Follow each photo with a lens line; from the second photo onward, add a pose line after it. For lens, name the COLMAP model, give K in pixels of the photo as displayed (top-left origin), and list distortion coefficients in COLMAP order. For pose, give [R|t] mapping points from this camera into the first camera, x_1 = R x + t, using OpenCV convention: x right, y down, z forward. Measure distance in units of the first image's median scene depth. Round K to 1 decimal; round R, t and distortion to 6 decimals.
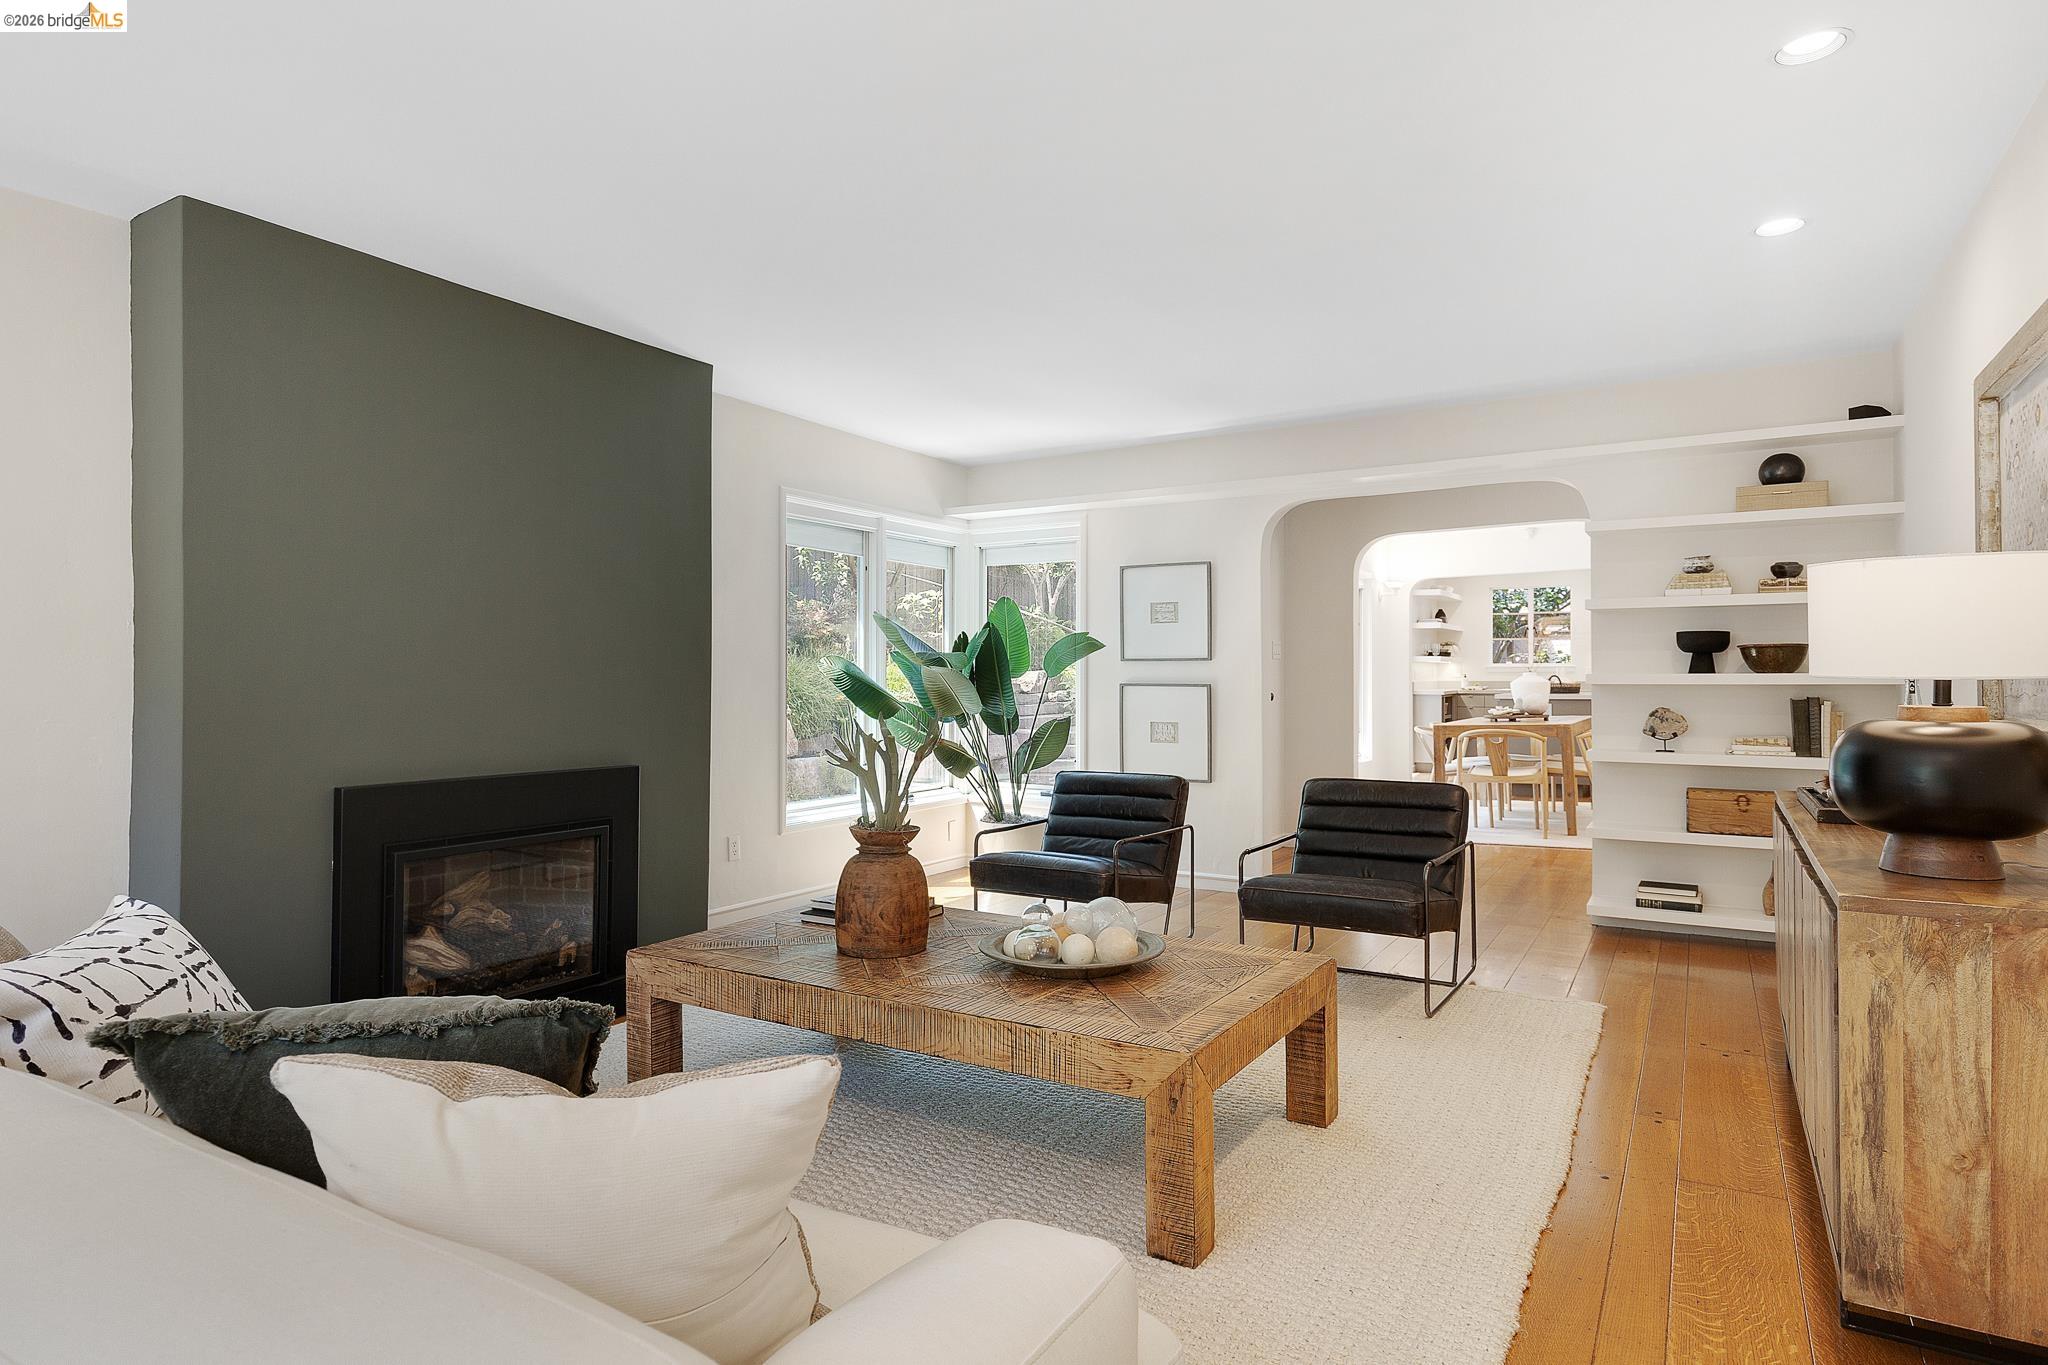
lens RADIAL K [[1158.0, 0, 1012.4], [0, 1158.0, 676.5], [0, 0, 1]] dist [-0.006275, -0.000372]
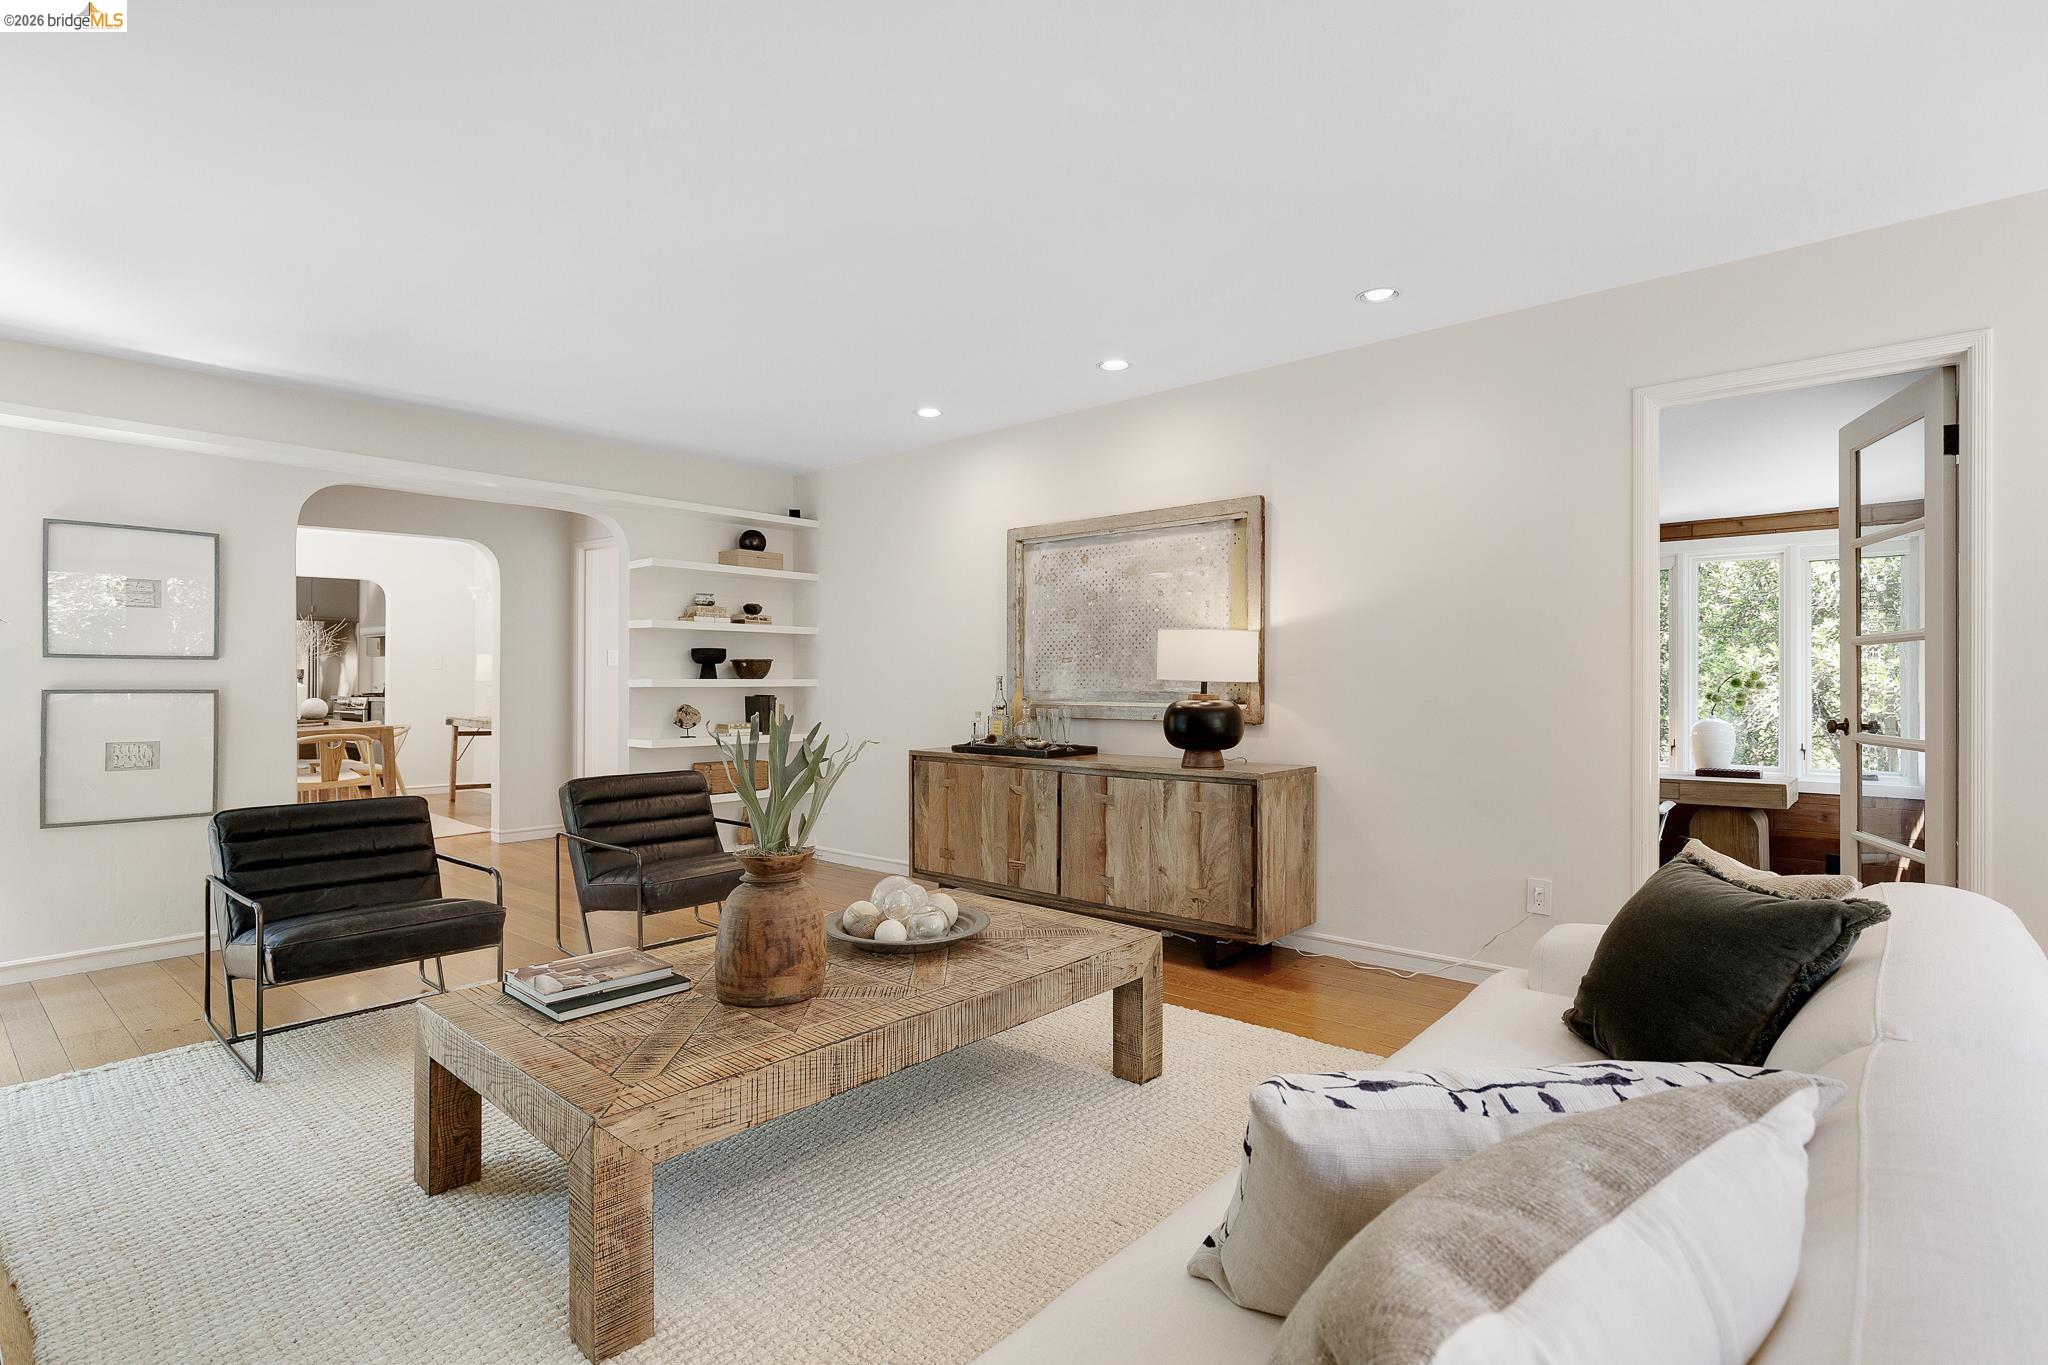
lens RADIAL K [[1009.9, 0, 1011.6], [0, 1009.9, 681.4], [0, 0, 1]] dist [0.002980, 0.000462]
pose [[0.167804, 0.002513, 0.985817, -0.540765], [-0.000608, 0.999997, -0.002446, 0.003002], [-0.985820, -0.000189, 0.167805, 0.452290]]
